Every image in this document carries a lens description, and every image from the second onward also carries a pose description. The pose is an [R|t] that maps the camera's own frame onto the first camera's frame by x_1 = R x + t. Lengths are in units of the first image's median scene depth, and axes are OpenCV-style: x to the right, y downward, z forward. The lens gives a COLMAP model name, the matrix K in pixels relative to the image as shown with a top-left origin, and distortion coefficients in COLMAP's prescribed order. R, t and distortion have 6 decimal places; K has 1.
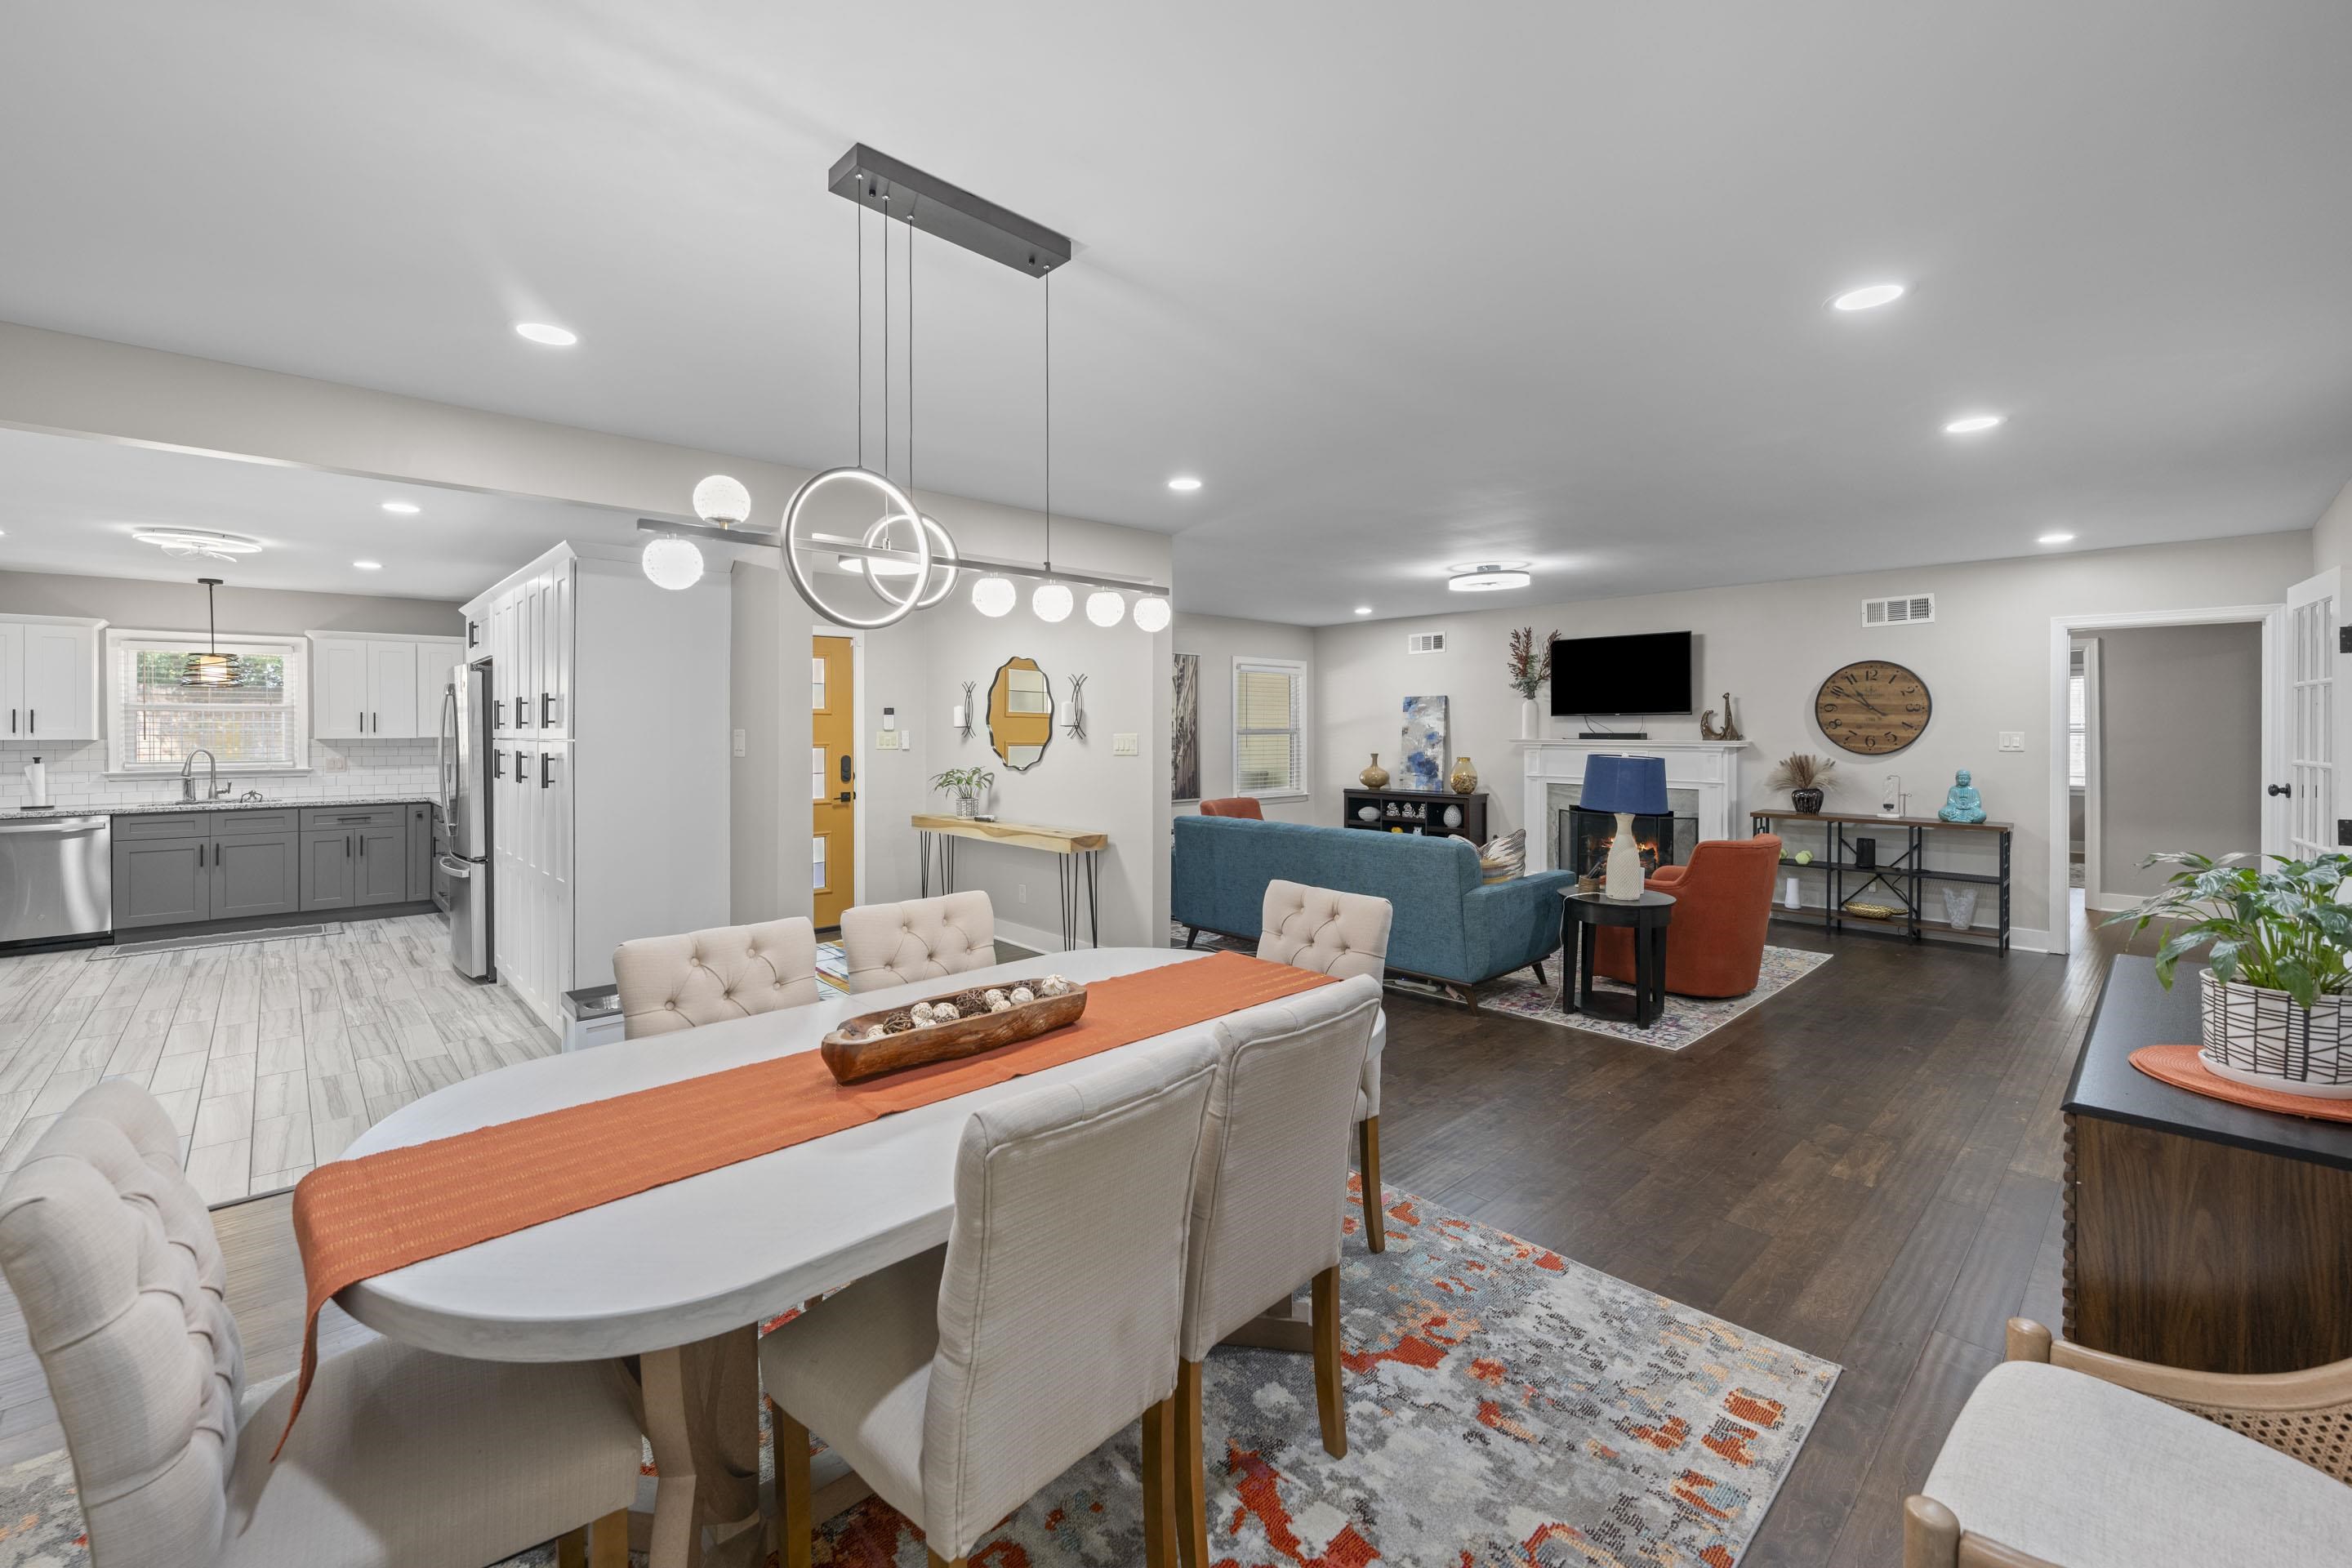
lens RADIAL K [[962.6, 0, 1142.0], [0, 962.6, 731.9], [0, 0, 1]] dist [-0.001328, -0.000075]
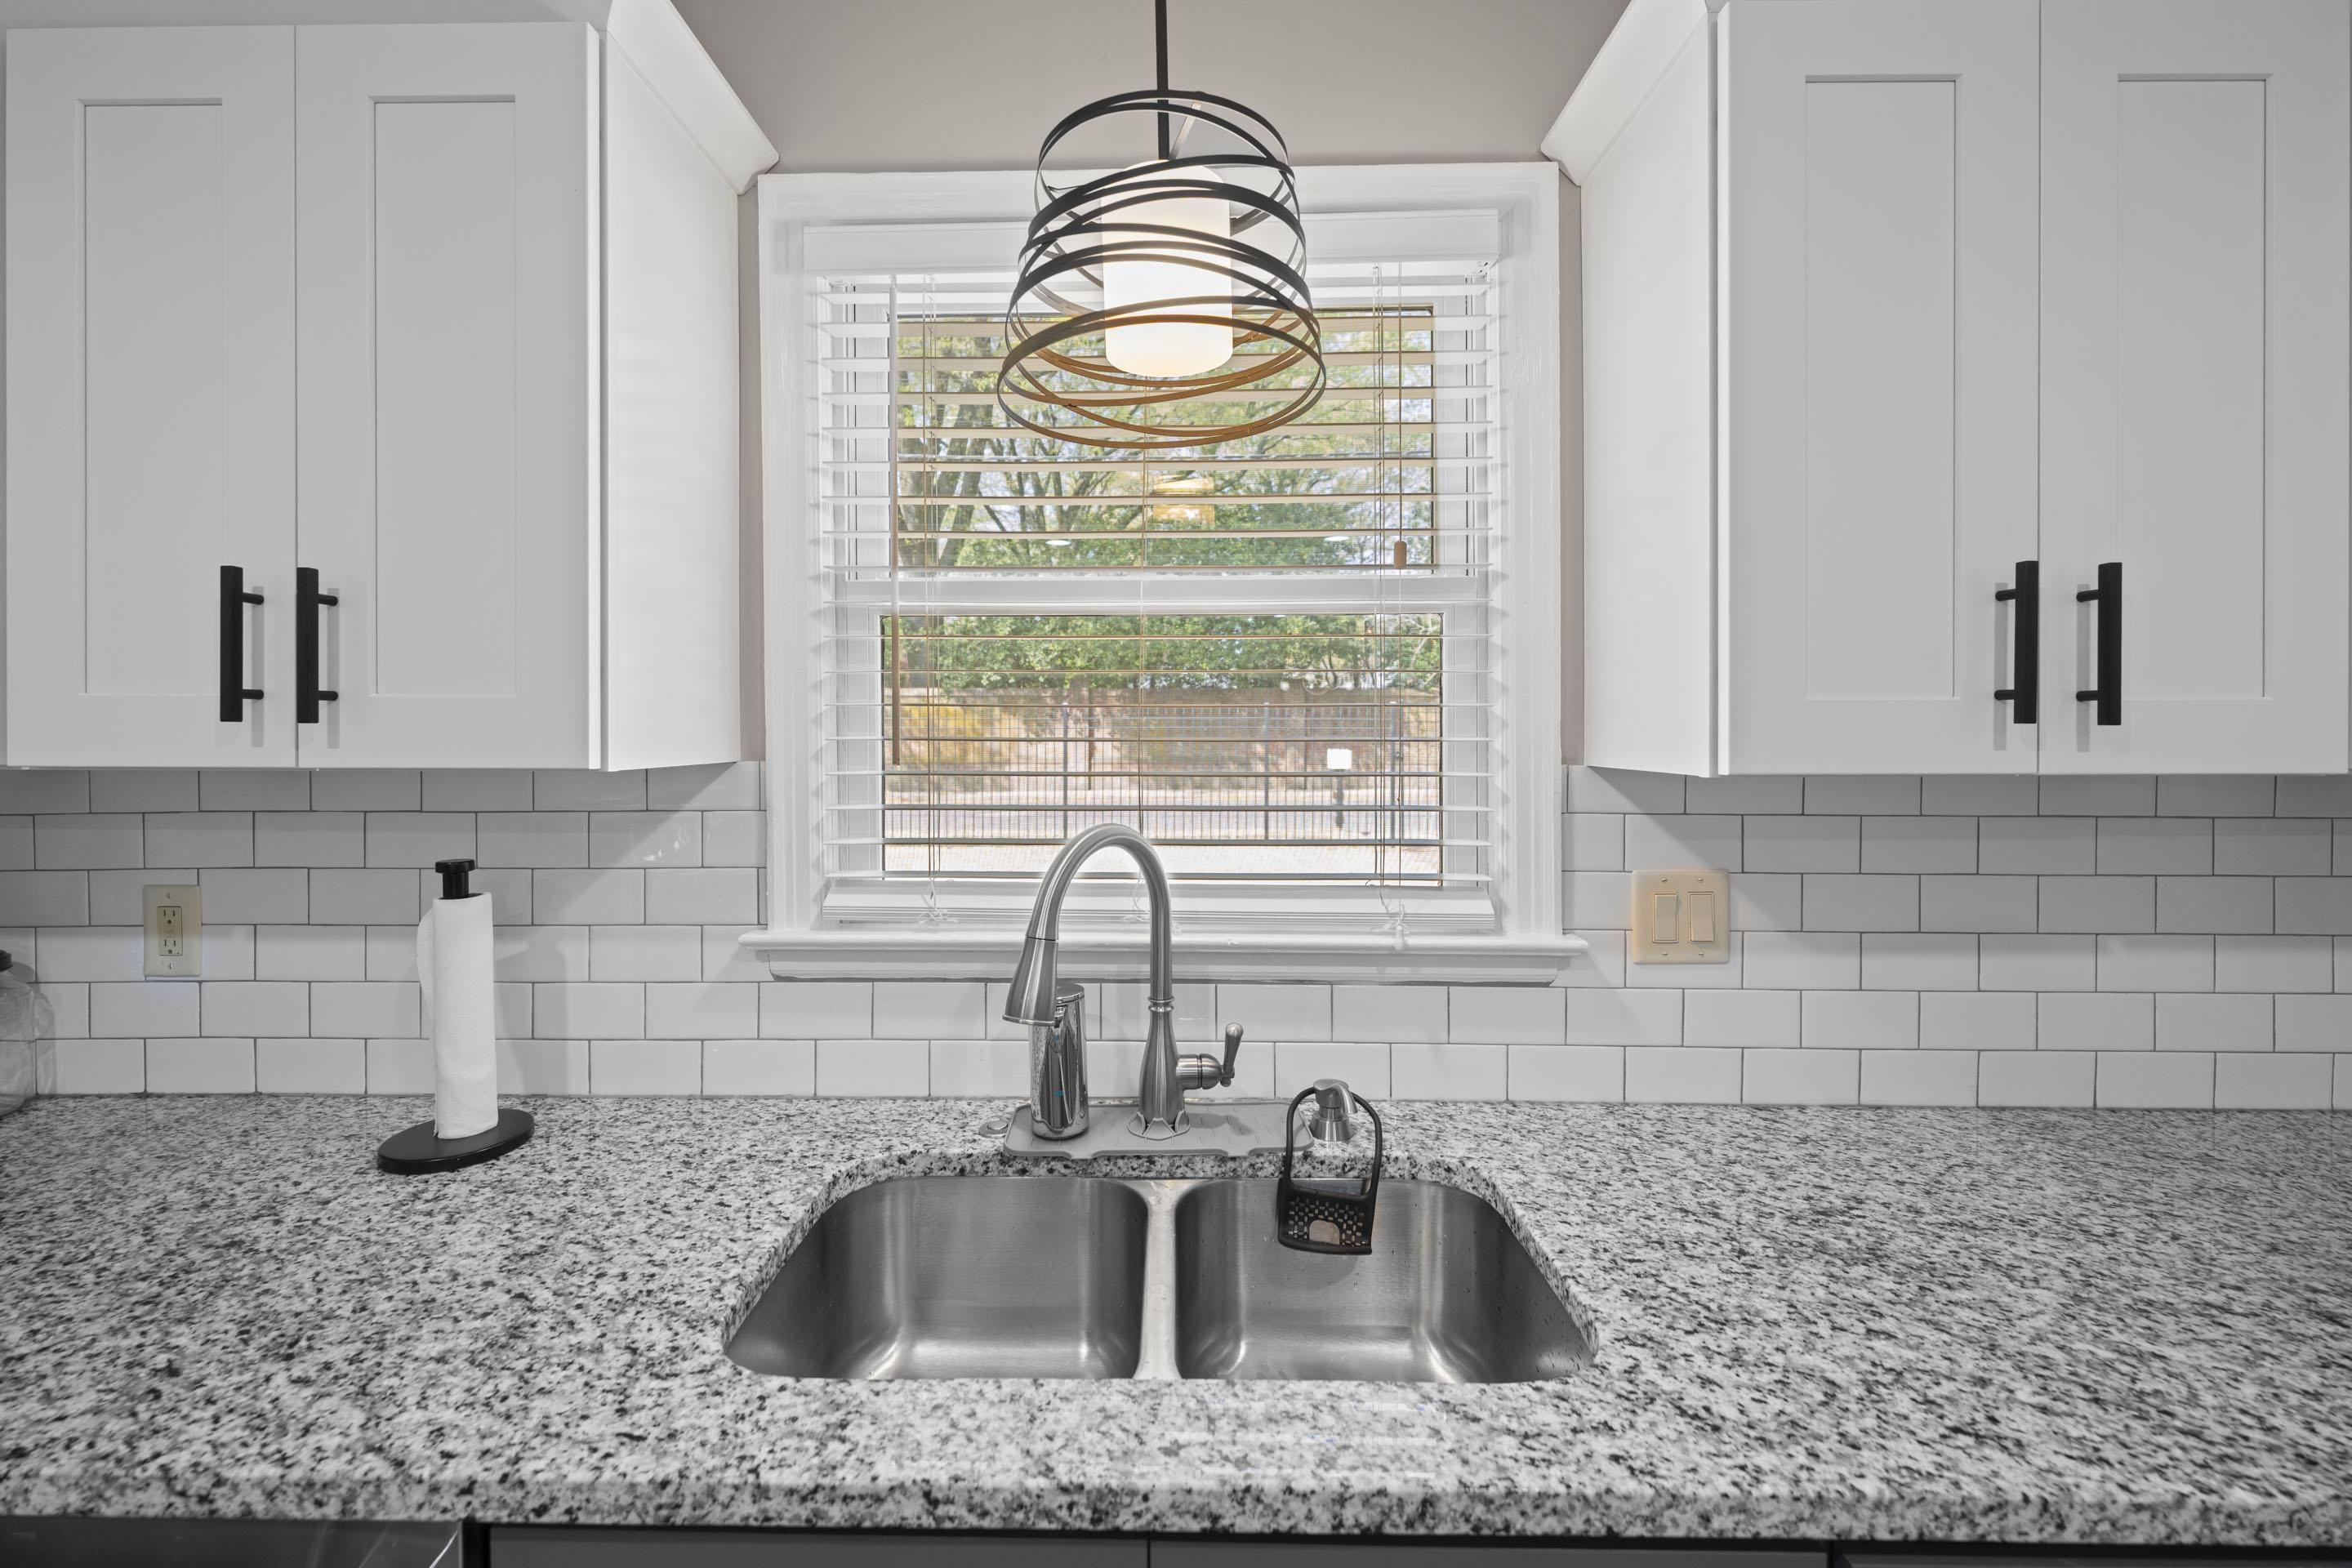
lens RADIAL K [[962.6, 0, 1148.9], [0, 962.6, 730.6], [0, 0, 1]] dist [-0.001328, -0.000075]
pose [[0.737251, 0.002372, -0.675615, -0.813211], [-0.003657, 0.999993, -0.000481, 0.001105], [0.675610, 0.002825, 0.737254, 0.831870]]
